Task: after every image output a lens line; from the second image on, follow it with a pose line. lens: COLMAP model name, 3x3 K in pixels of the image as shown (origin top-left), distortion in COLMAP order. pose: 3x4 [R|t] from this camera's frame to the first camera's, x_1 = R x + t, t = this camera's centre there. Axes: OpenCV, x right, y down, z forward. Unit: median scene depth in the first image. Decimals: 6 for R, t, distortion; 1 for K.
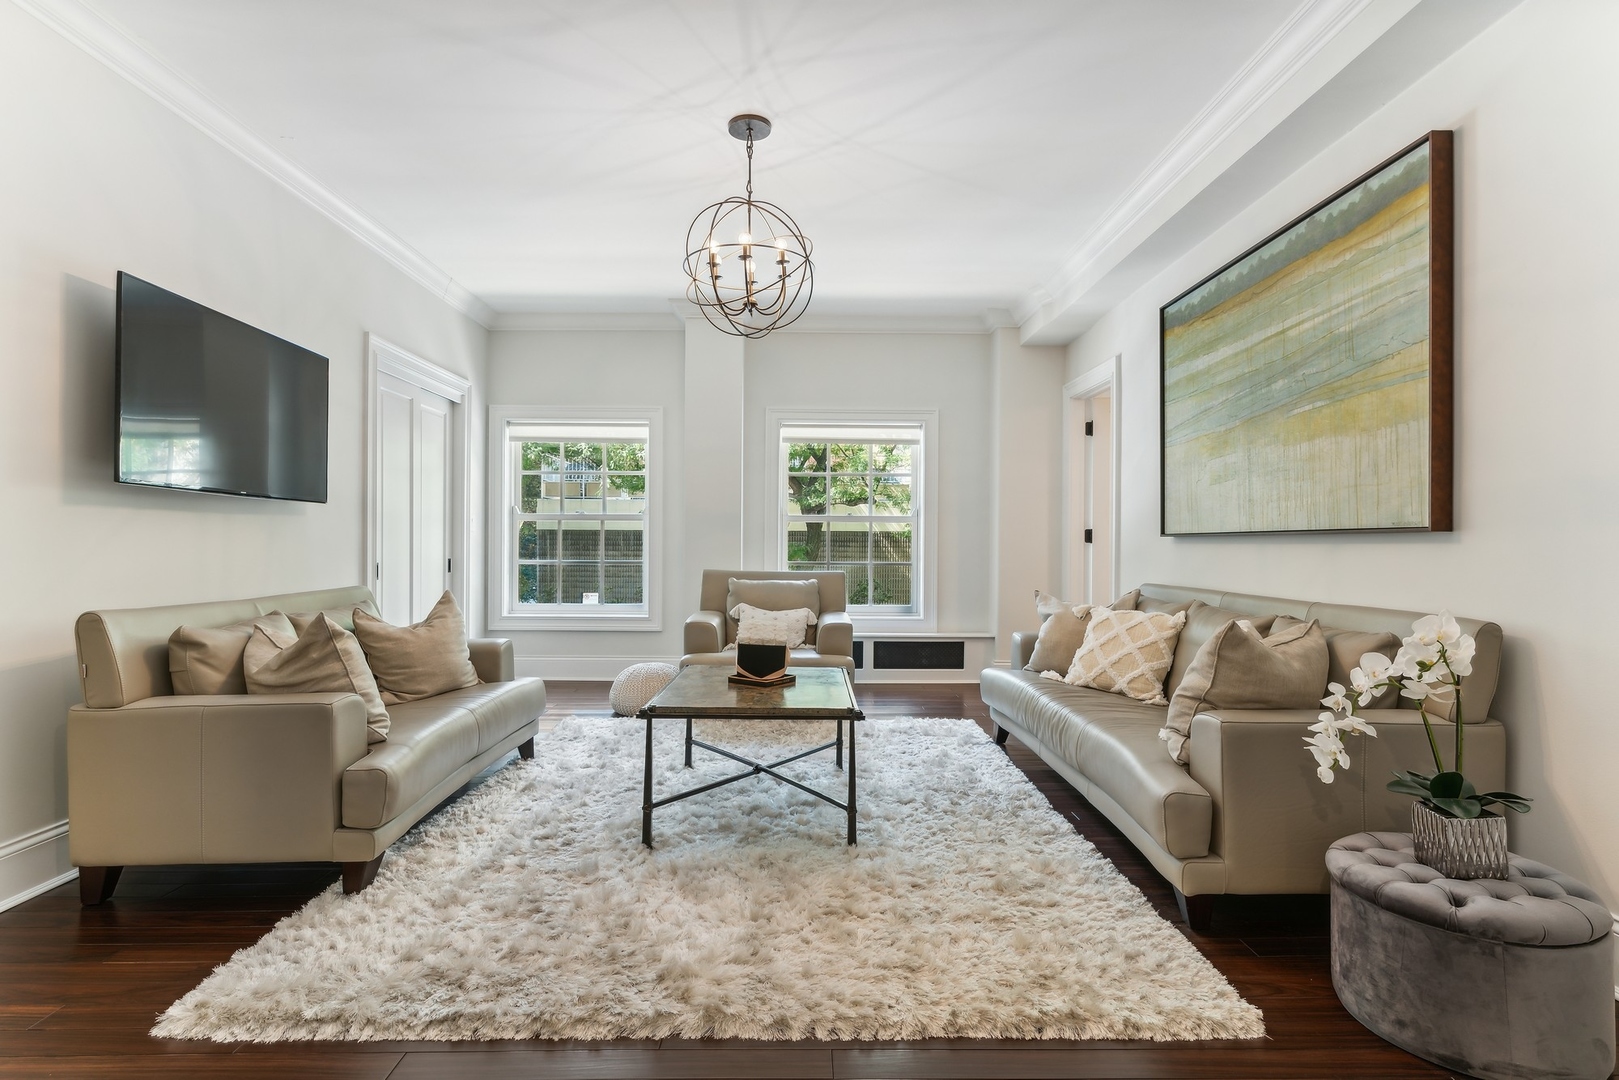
lens RADIAL K [[795.5, 0, 803.3], [0, 795.5, 541.7], [0, 0, 1]] dist [-0.020207, 0.011362]
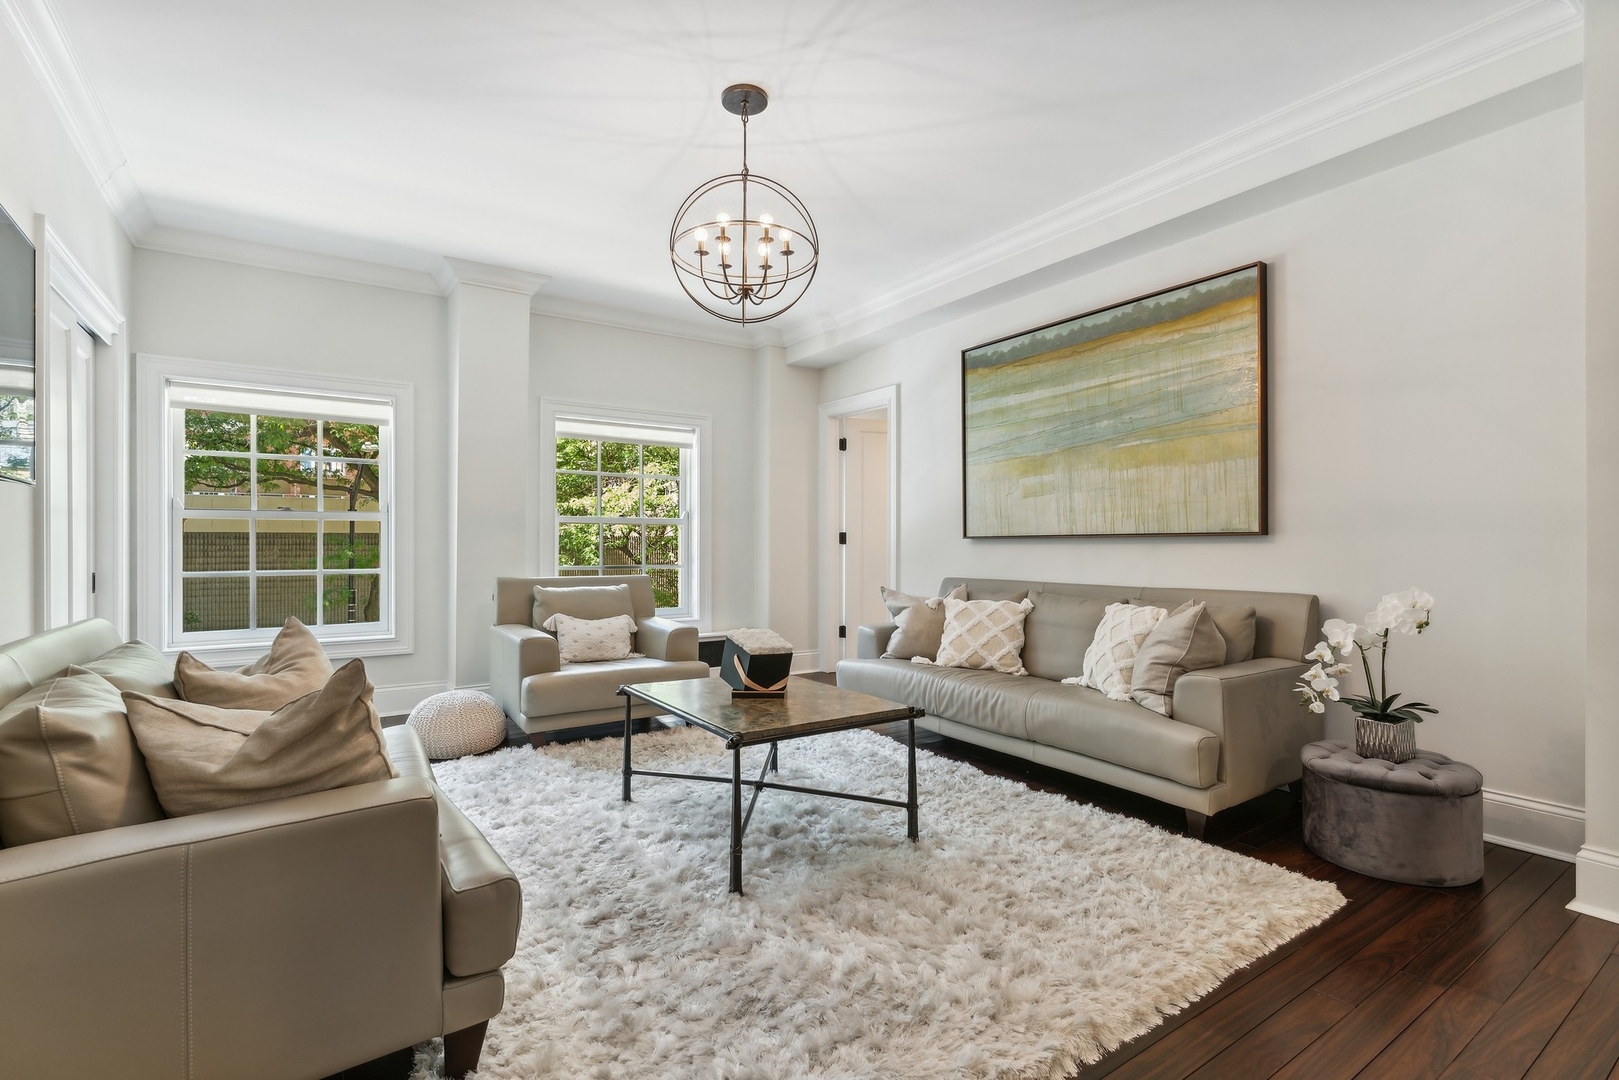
lens RADIAL K [[743.0, 0, 809.1], [0, 743.0, 543.0], [0, 0, 1]] dist [-0.006189, -0.000265]
pose [[0.835333, -0.003801, 0.549731, -0.485672], [0.004123, 0.999991, 0.000650, -0.002150], [-0.549729, 0.001724, 0.835341, 0.230818]]
